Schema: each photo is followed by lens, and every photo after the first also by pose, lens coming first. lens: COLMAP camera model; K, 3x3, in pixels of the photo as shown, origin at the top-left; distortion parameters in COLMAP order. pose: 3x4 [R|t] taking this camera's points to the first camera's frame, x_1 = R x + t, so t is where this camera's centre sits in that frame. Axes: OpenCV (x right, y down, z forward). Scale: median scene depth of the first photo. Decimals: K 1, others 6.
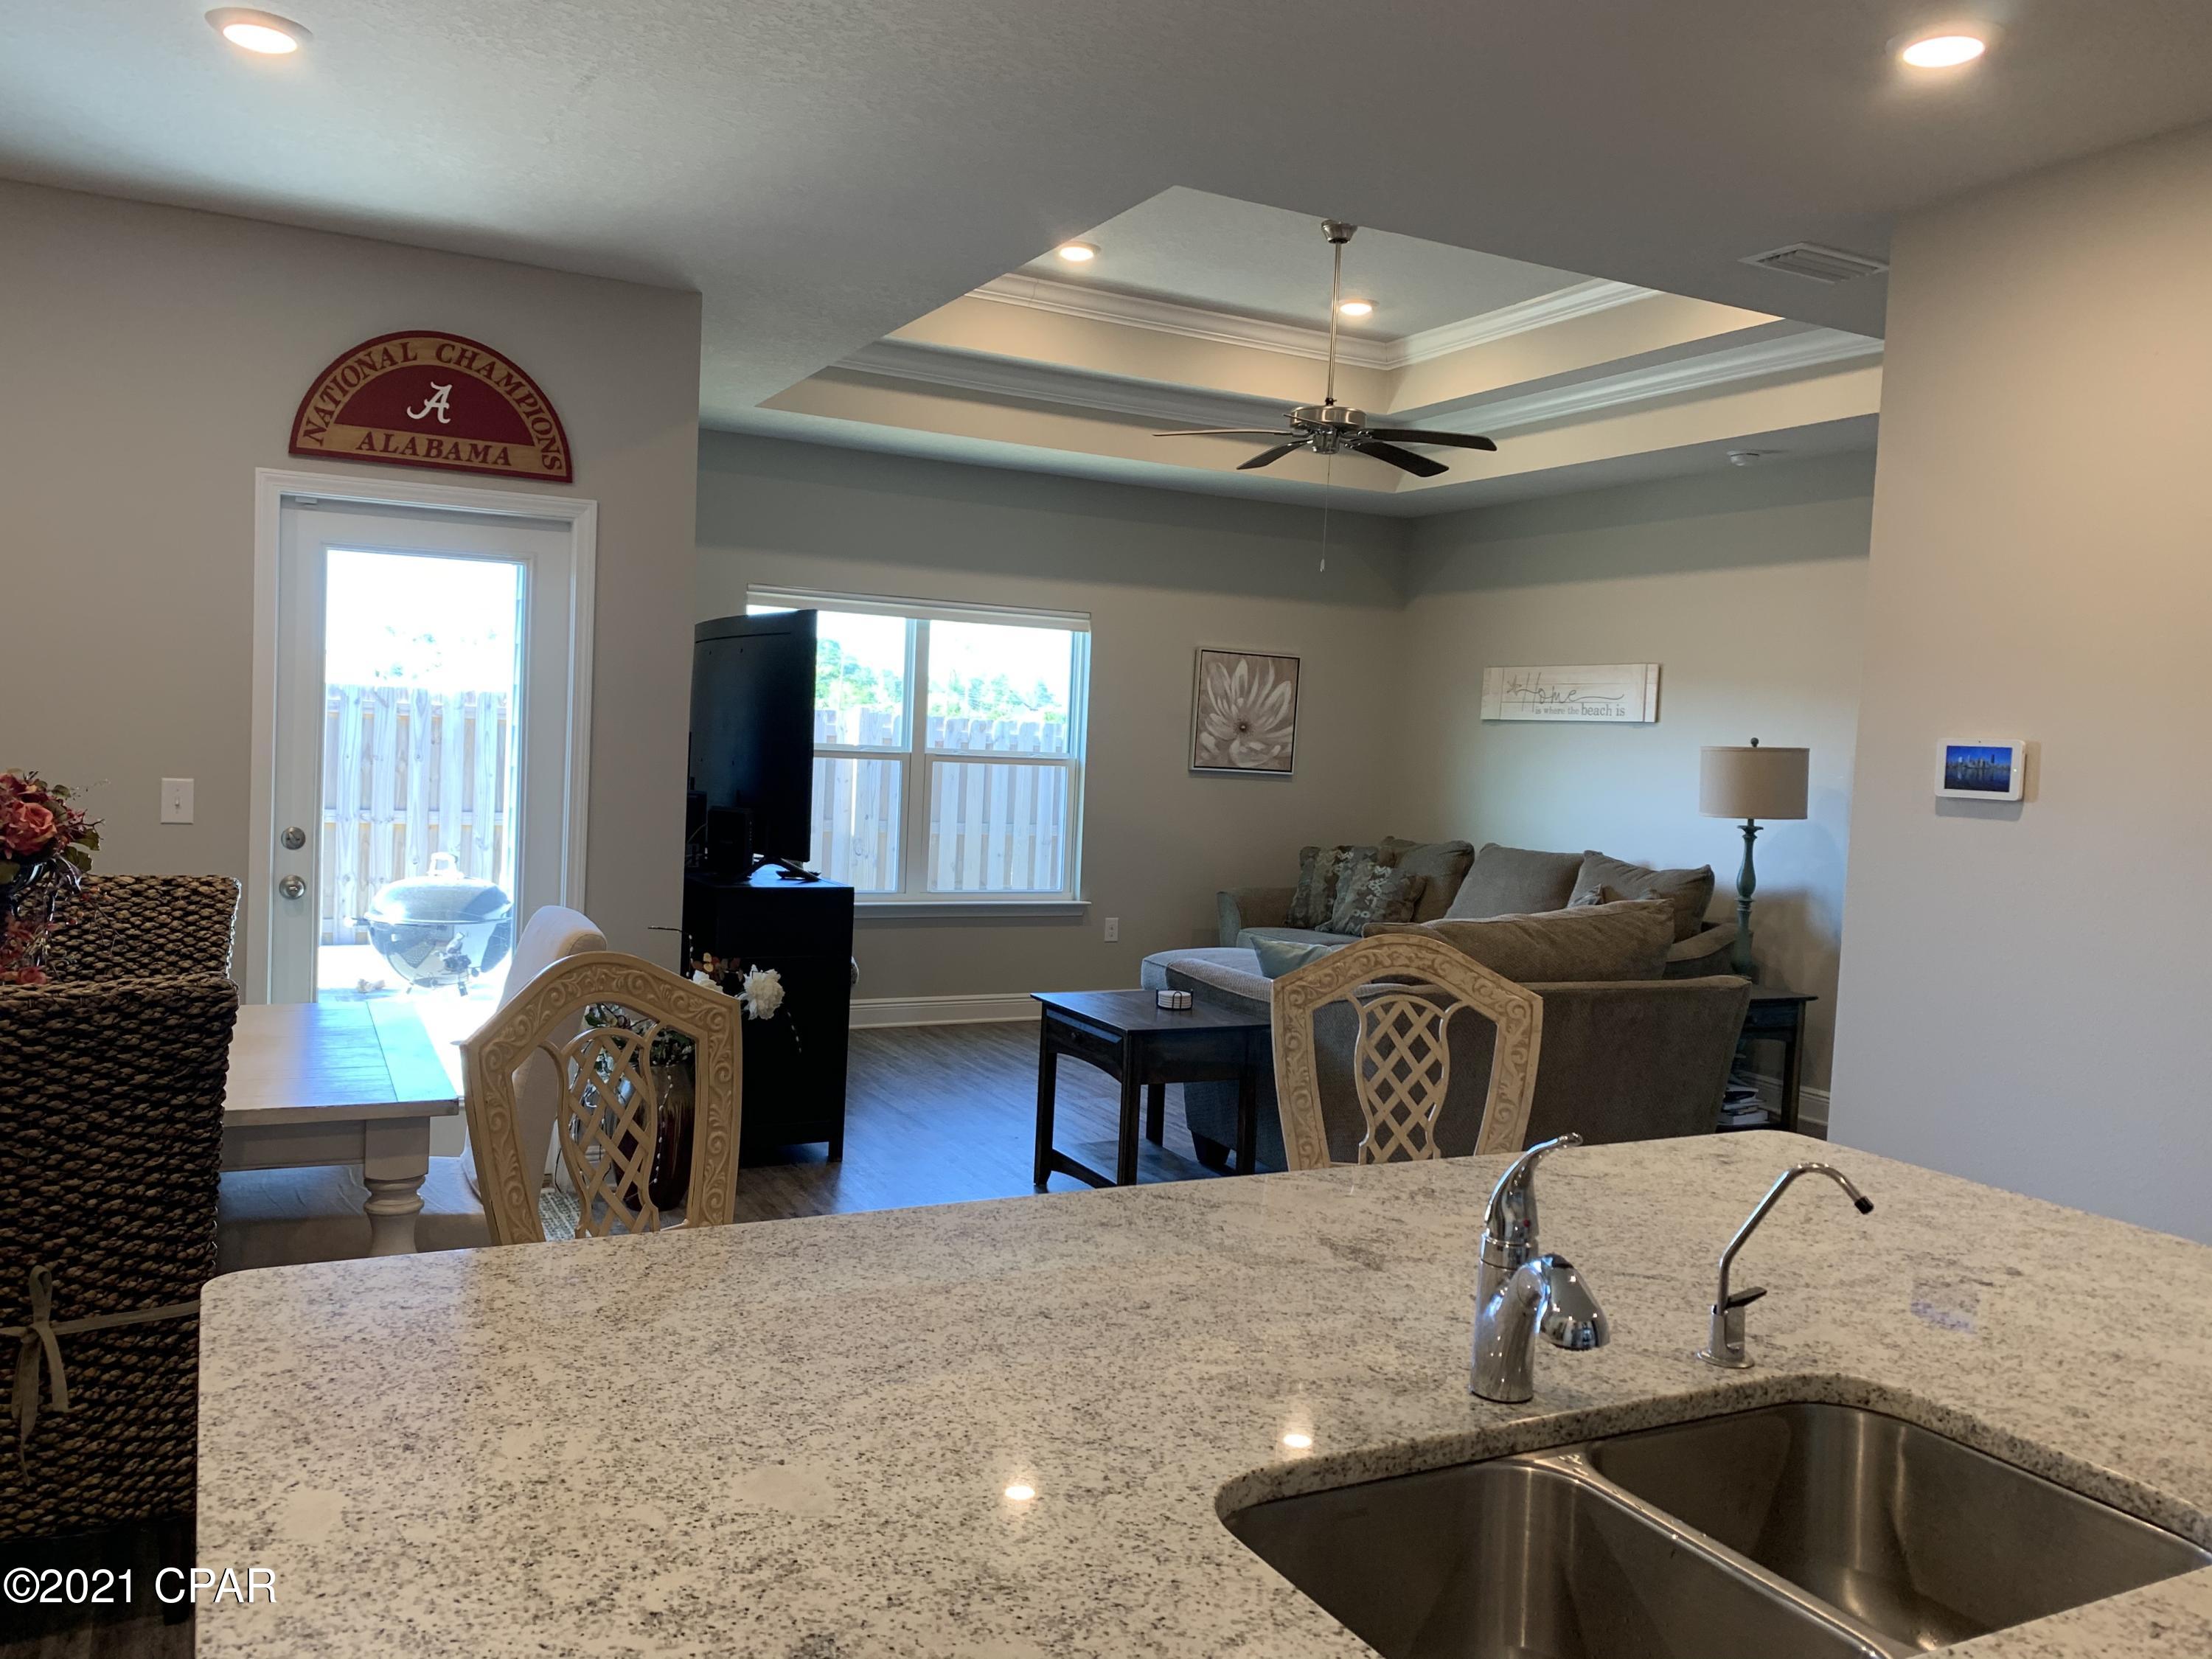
lens RADIAL K [[1717.6, 0, 1102.8], [0, 1717.6, 809.8], [0, 0, 1]] dist [0.205365, -0.405947]
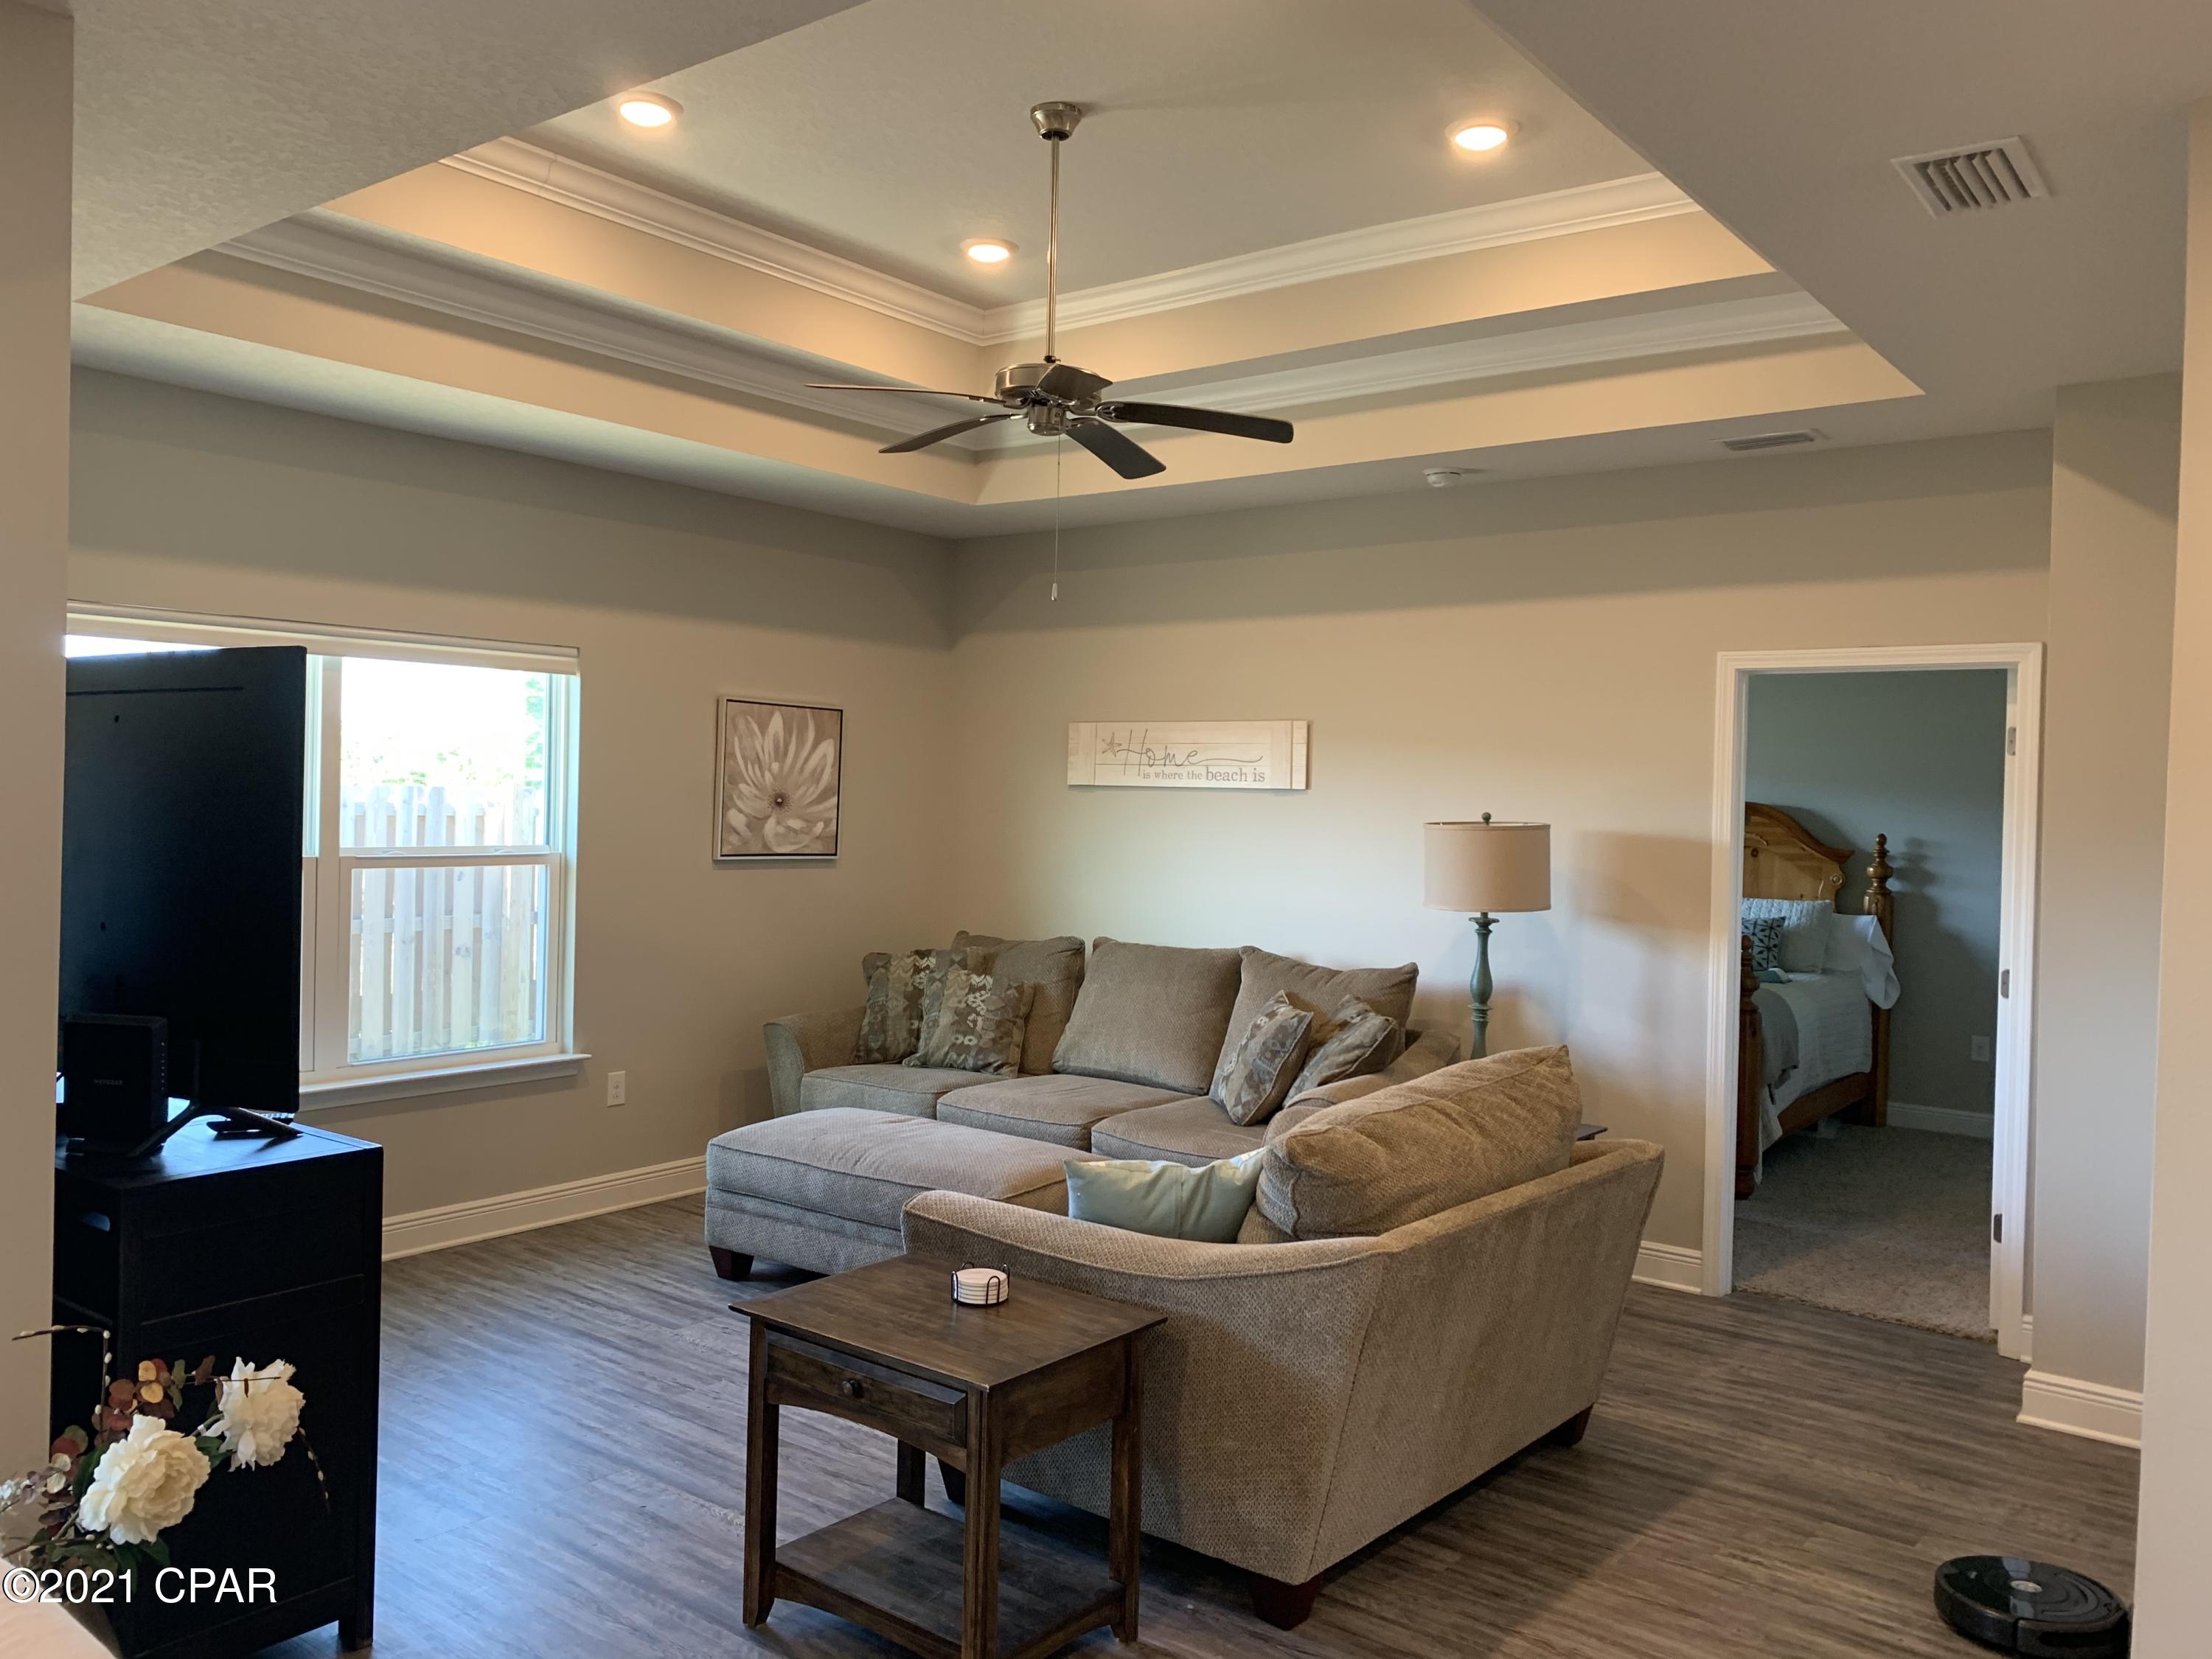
lens RADIAL K [[1717.6, 0, 1102.8], [0, 1717.6, 809.8], [0, 0, 1]] dist [0.205365, -0.405947]
pose [[0.914837, -0.028076, 0.402847, -0.102129], [0.035819, 0.999290, -0.011697, -0.031561], [-0.402232, 0.025130, 0.915193, 0.255771]]
